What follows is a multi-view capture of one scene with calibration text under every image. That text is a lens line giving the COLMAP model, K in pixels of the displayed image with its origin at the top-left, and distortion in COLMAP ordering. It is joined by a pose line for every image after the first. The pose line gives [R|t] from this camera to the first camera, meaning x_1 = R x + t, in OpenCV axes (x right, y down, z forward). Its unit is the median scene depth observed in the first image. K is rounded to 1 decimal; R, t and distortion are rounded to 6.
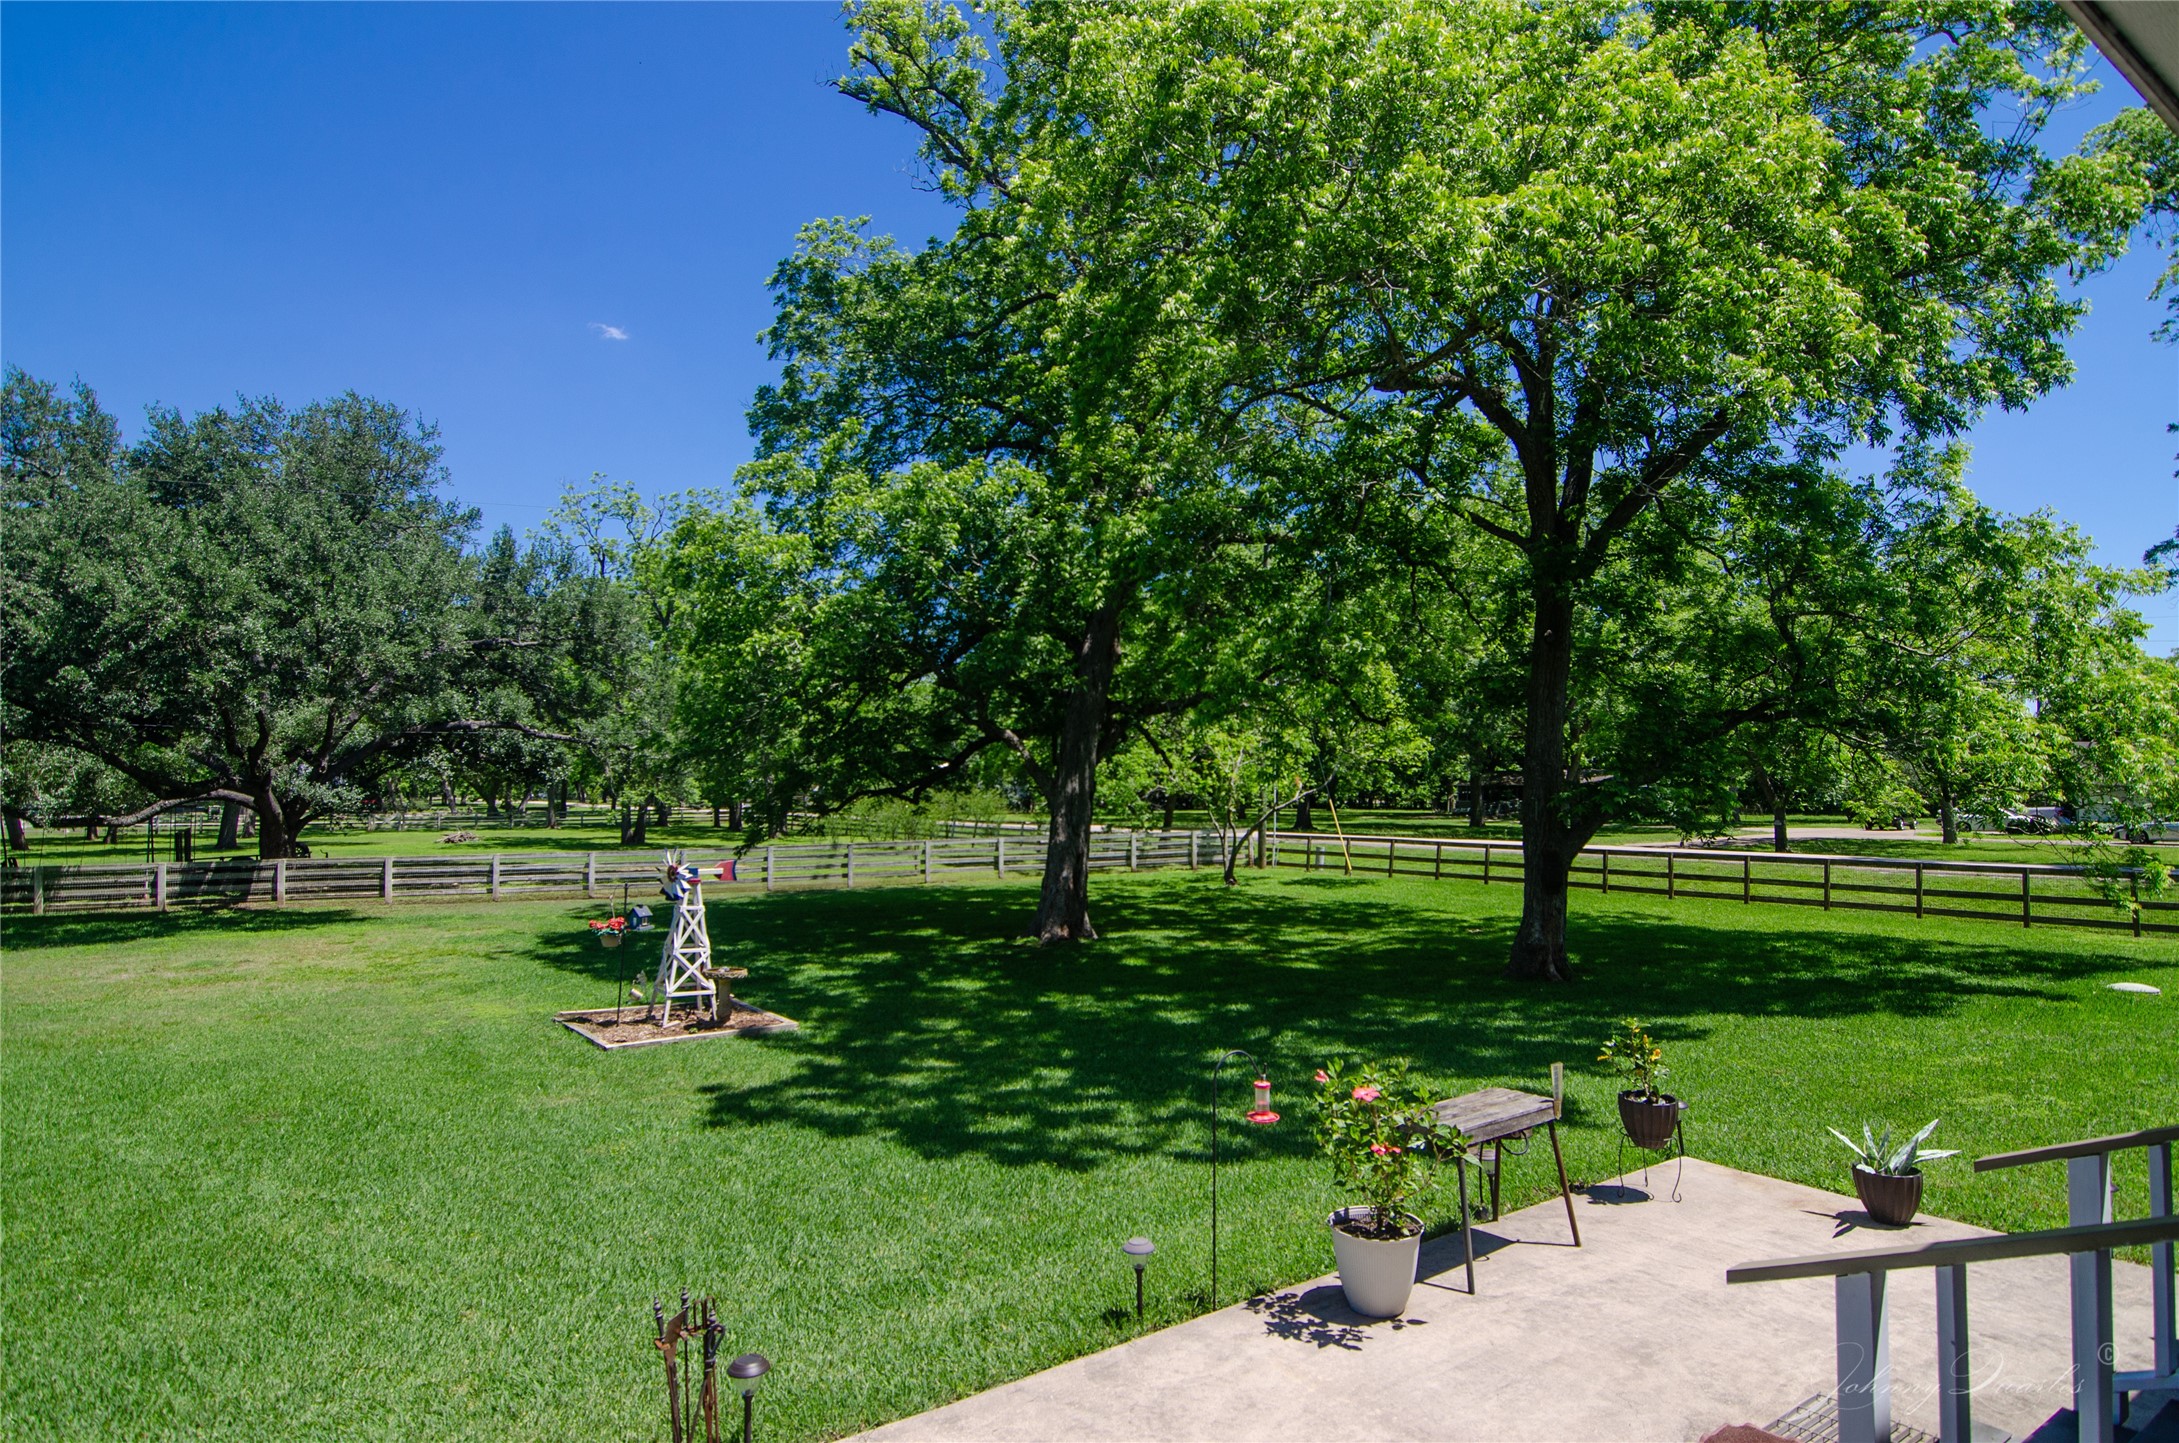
lens RADIAL K [[1030.8, 0, 1089.5], [0, 1030.8, 721.5], [0, 0, 1]] dist [-0.012246, -0.000021]
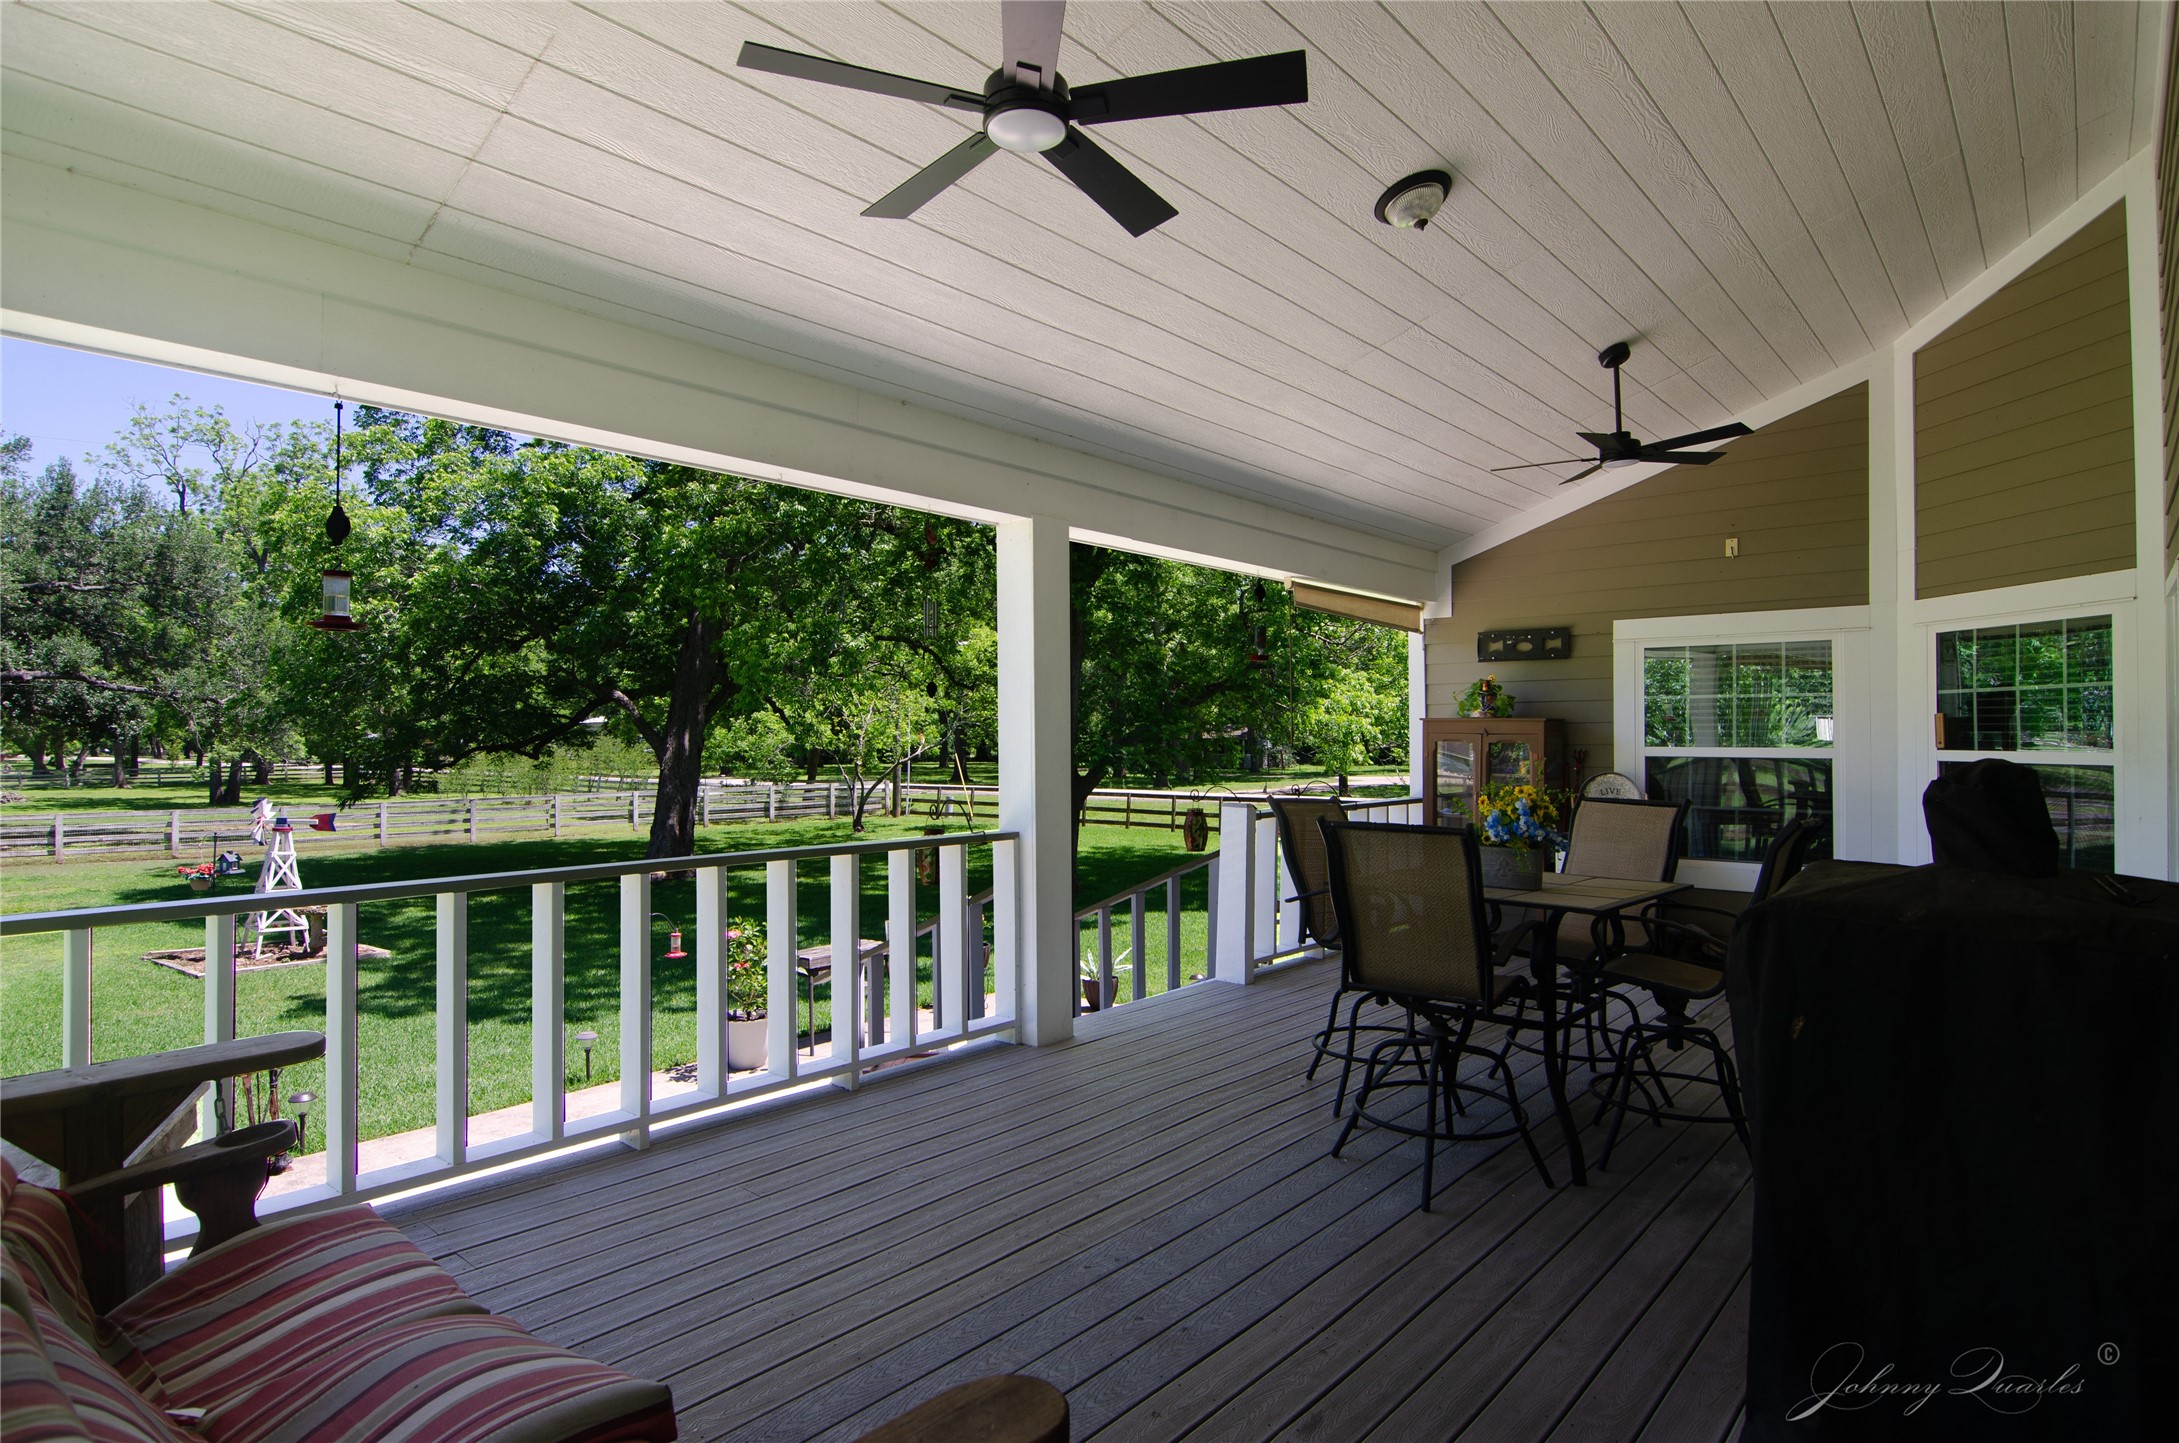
lens RADIAL K [[1067.5, 0, 1089.5], [0, 1067.5, 721.5], [0, 0, 1]] dist [-0.030152, -0.000440]
pose [[0.962873, 0.005566, 0.269898, 0.067190], [-0.017918, 0.998900, 0.043322, -0.011735], [-0.269360, -0.046550, 0.961914, -0.145681]]
